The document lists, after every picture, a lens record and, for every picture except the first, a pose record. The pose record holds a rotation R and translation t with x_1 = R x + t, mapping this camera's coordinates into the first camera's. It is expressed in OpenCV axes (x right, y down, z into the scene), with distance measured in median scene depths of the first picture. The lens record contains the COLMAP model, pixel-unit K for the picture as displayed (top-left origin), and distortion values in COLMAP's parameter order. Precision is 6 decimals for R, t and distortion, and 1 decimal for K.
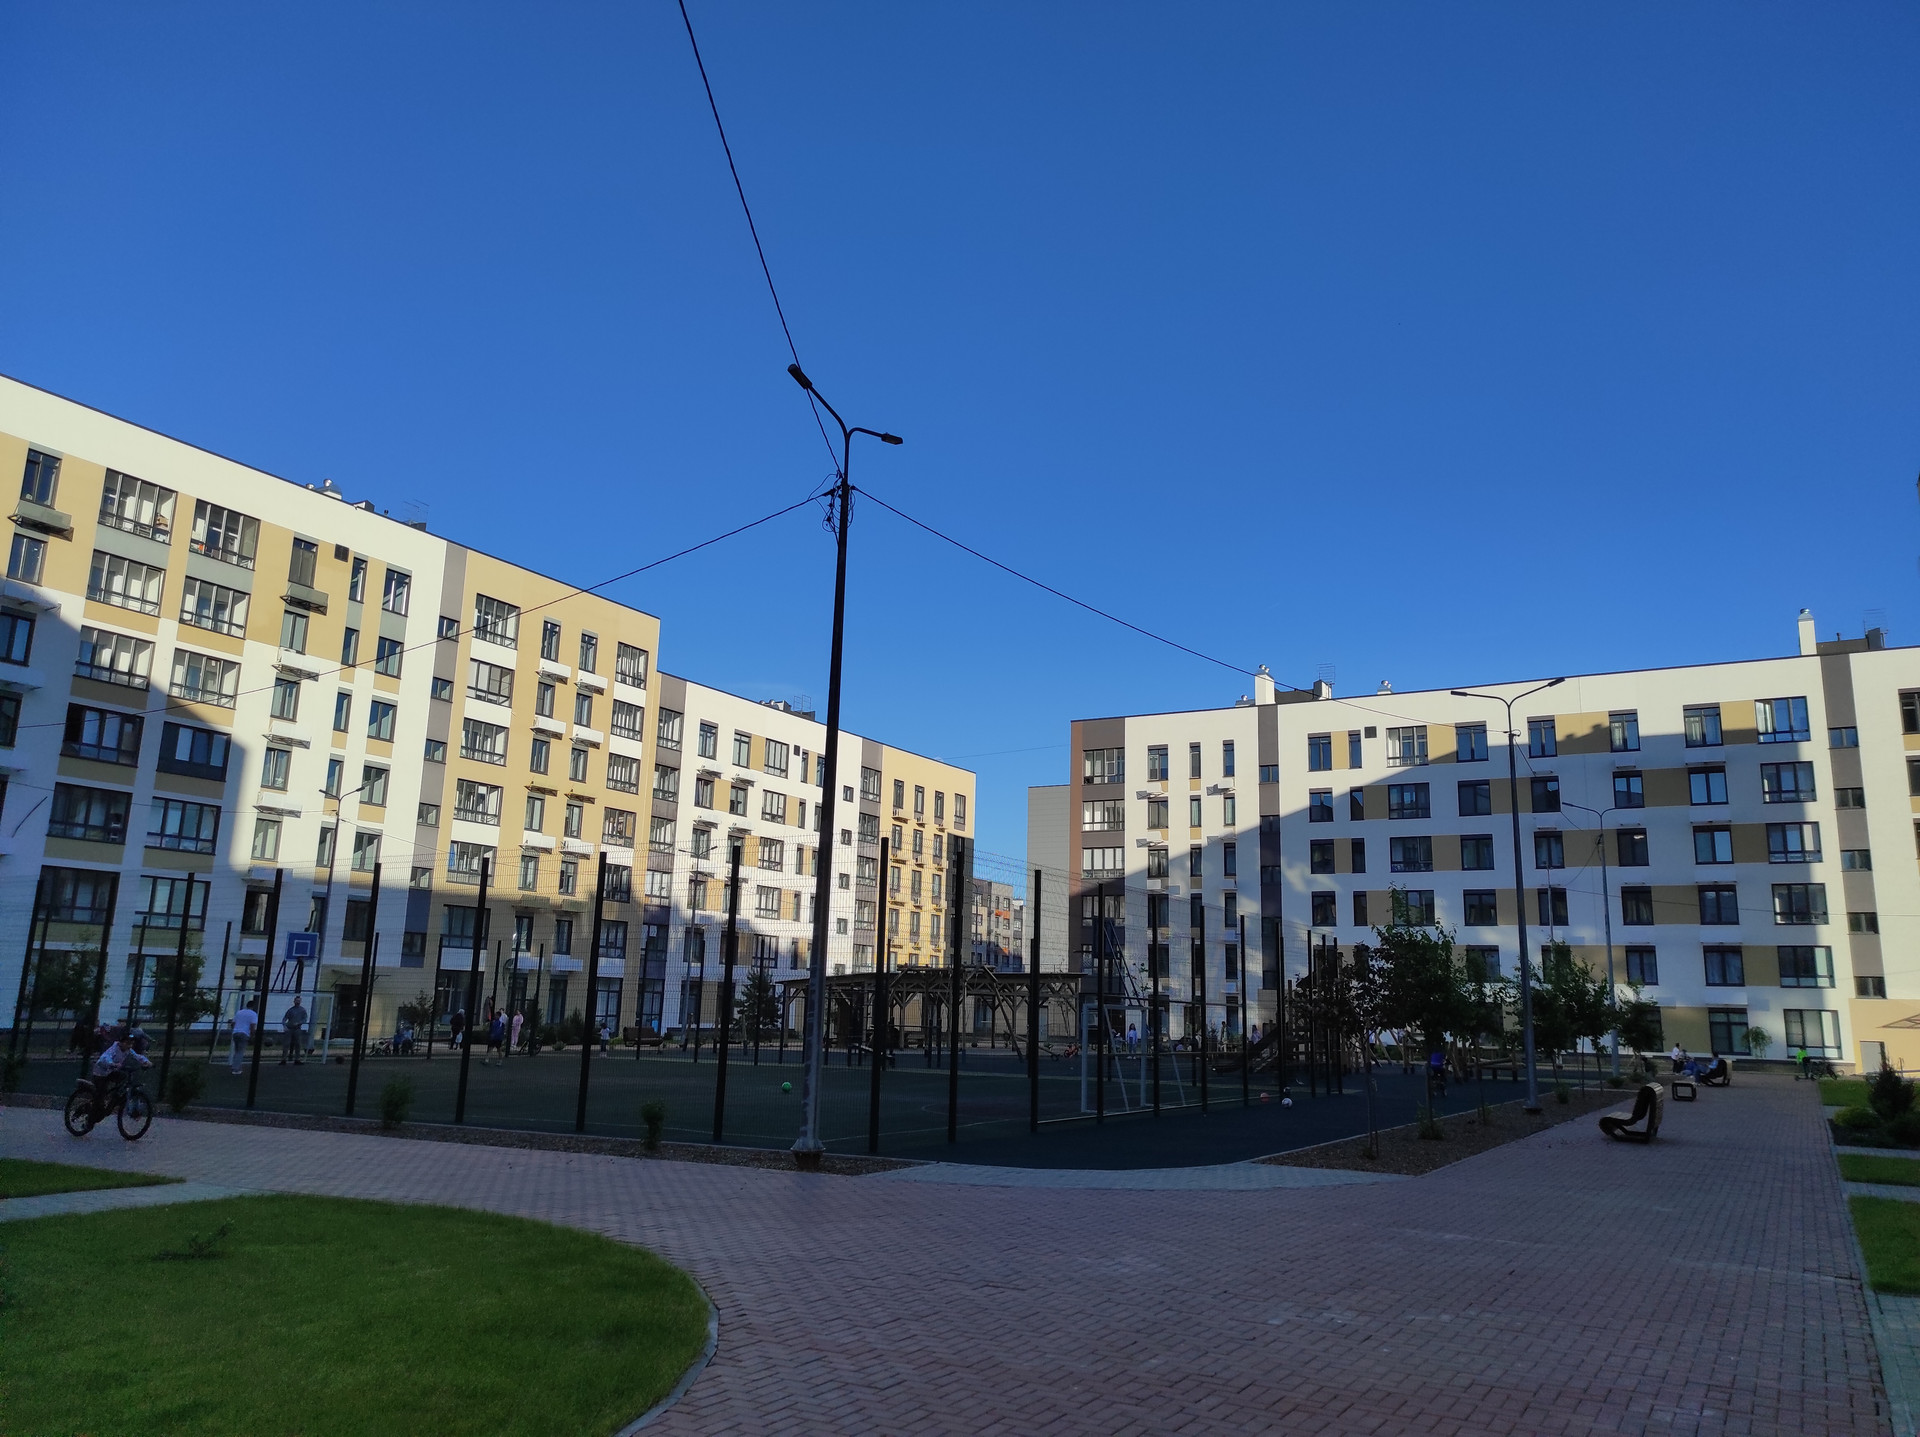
lens RADIAL K [[1426.0, 0, 960.0], [0, 1426.0, 718.5], [0, 0, 1]] dist [0.109822, -0.146557]
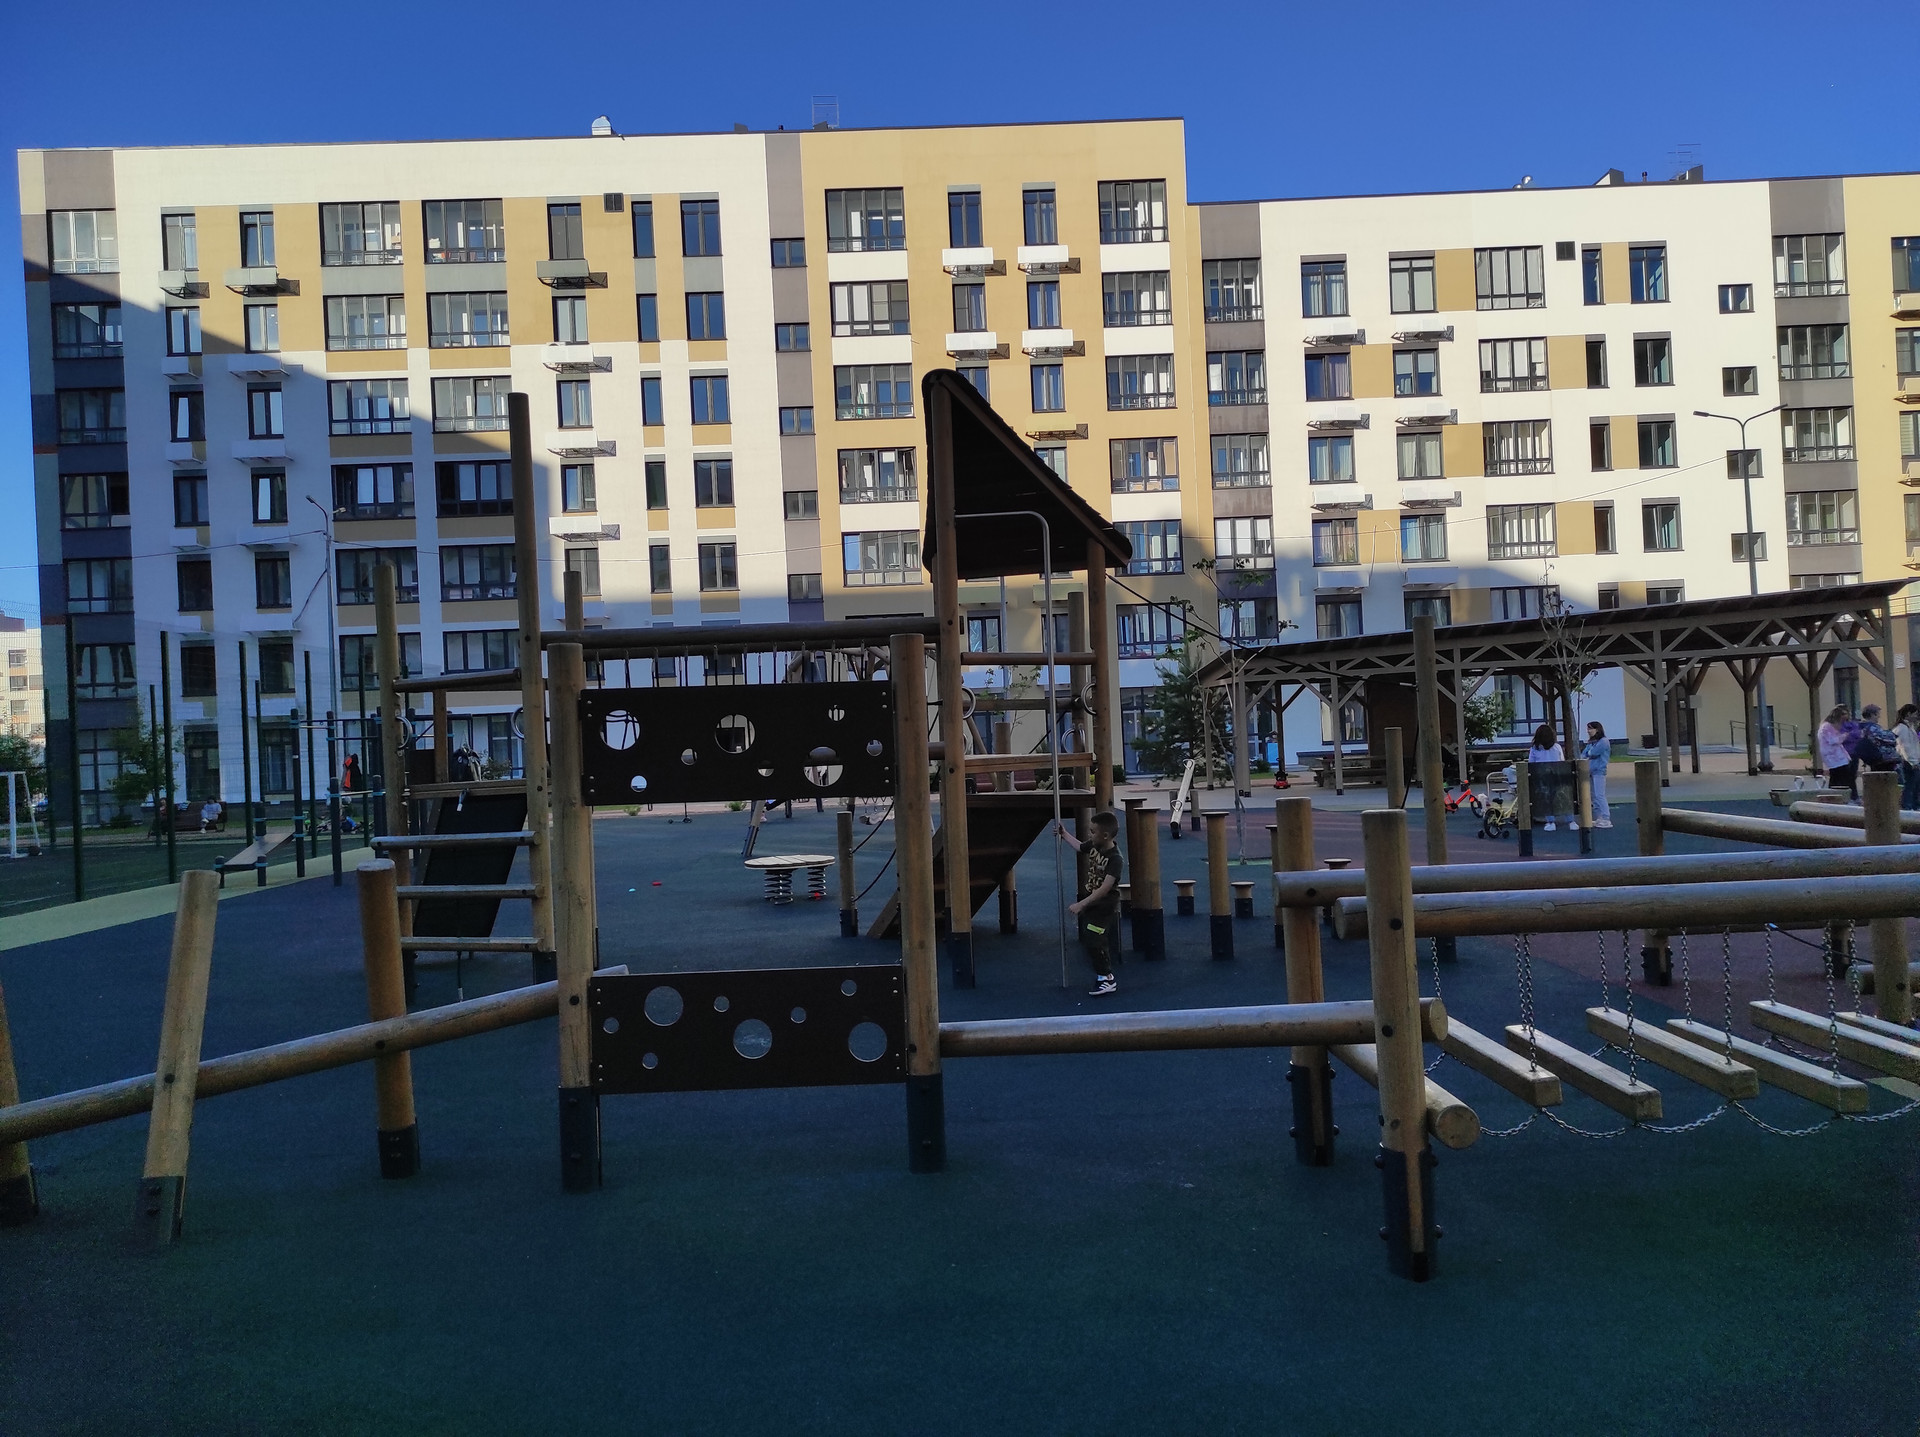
lens RADIAL K [[1426.0, 0, 960.0], [0, 1426.0, 718.5], [0, 0, 1]] dist [0.109822, -0.146557]
pose [[0.516677, -0.048494, -0.854806, 0.316242], [0.230963, 0.969276, 0.084615, 0.128195], [0.824440, -0.241147, 0.512003, 0.630451]]
